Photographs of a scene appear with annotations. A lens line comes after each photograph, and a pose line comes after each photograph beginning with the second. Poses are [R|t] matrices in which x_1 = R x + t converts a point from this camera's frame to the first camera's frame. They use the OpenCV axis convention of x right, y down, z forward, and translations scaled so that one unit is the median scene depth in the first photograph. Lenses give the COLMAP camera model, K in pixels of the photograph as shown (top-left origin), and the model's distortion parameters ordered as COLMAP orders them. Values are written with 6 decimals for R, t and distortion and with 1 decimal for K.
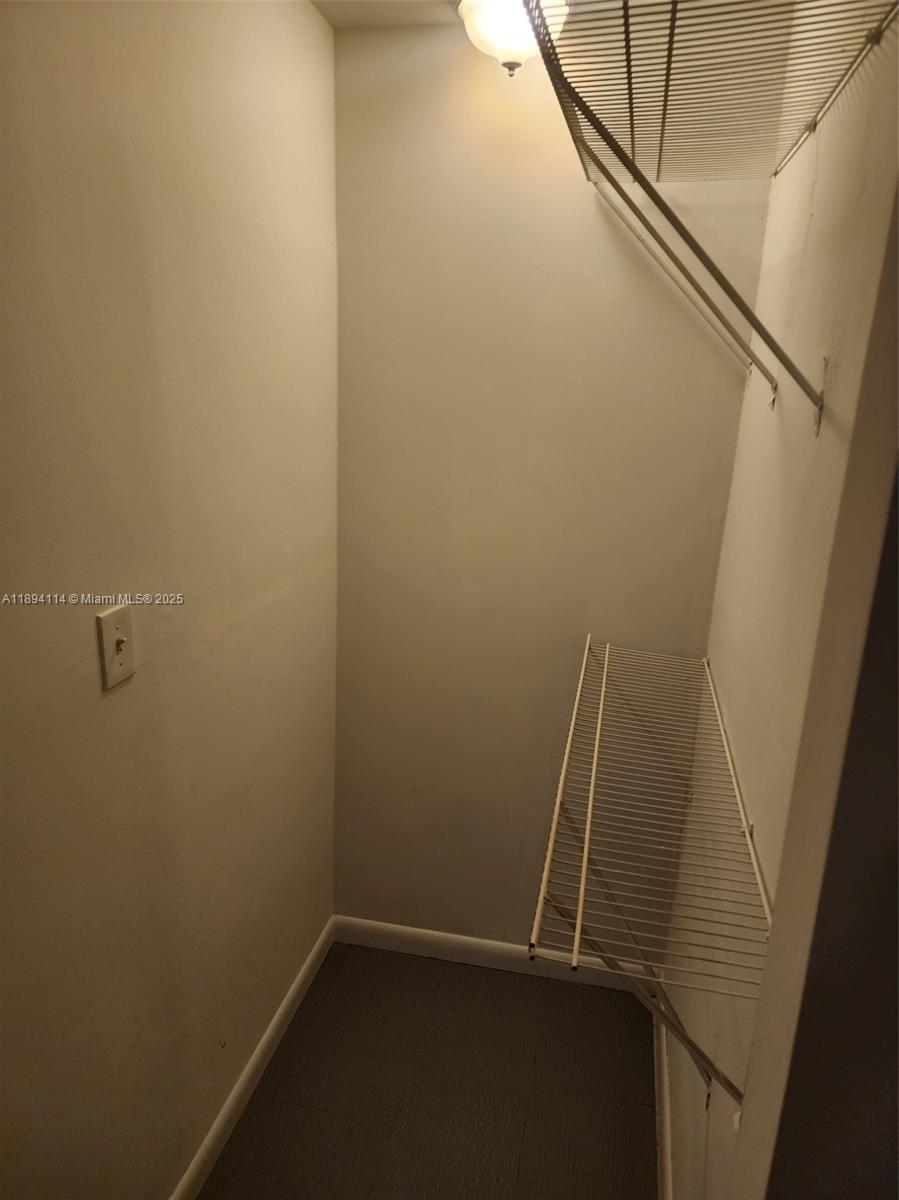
lens RADIAL K [[793.5, 0, 449.5], [0, 793.5, 600.0], [0, 0, 1]] dist [0.064508, -0.001036]
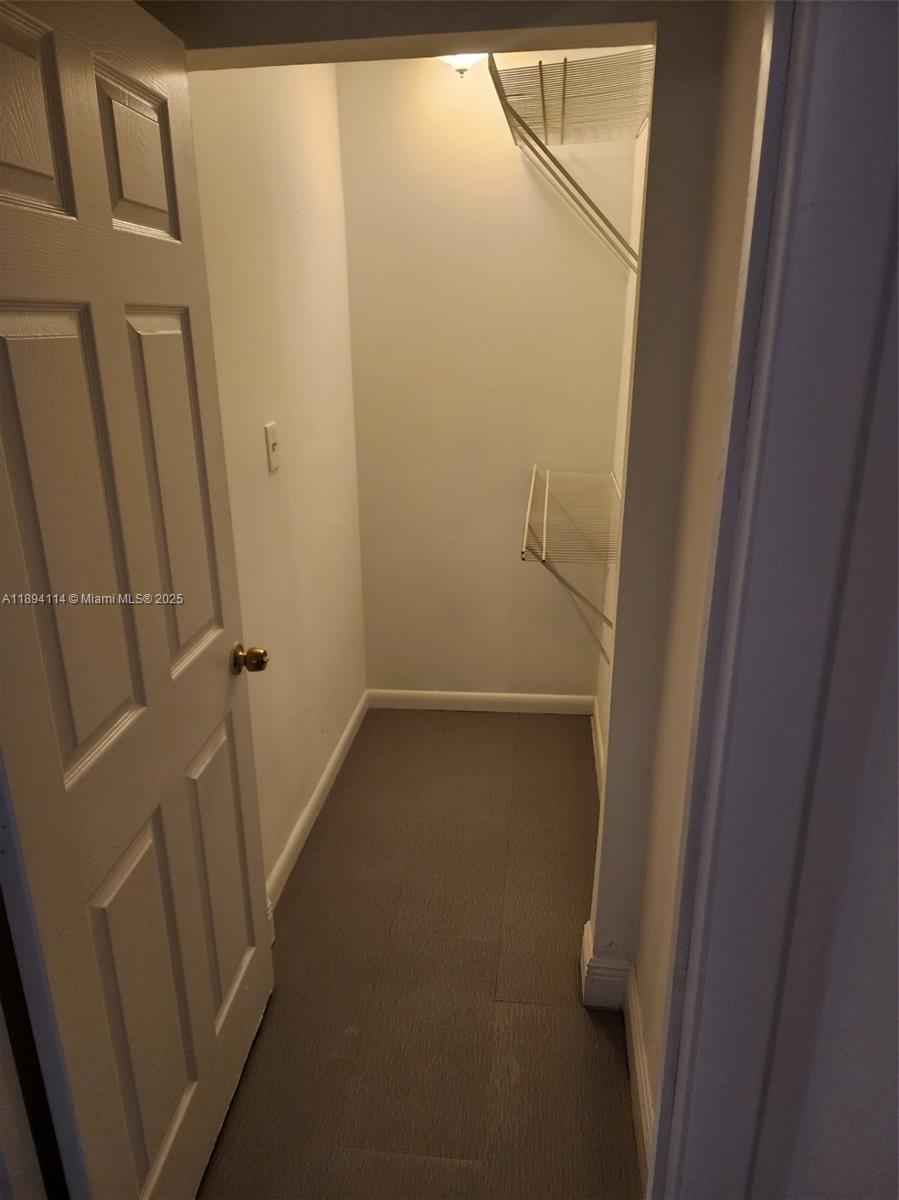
lens RADIAL K [[793.5, 0, 449.5], [0, 793.5, 600.0], [0, 0, 1]] dist [0.064508, -0.001036]
pose [[0.993906, -0.078727, 0.077157, -0.135086], [0.072950, 0.994509, 0.075040, 0.201304], [-0.082641, -0.068954, 0.994191, -0.549282]]
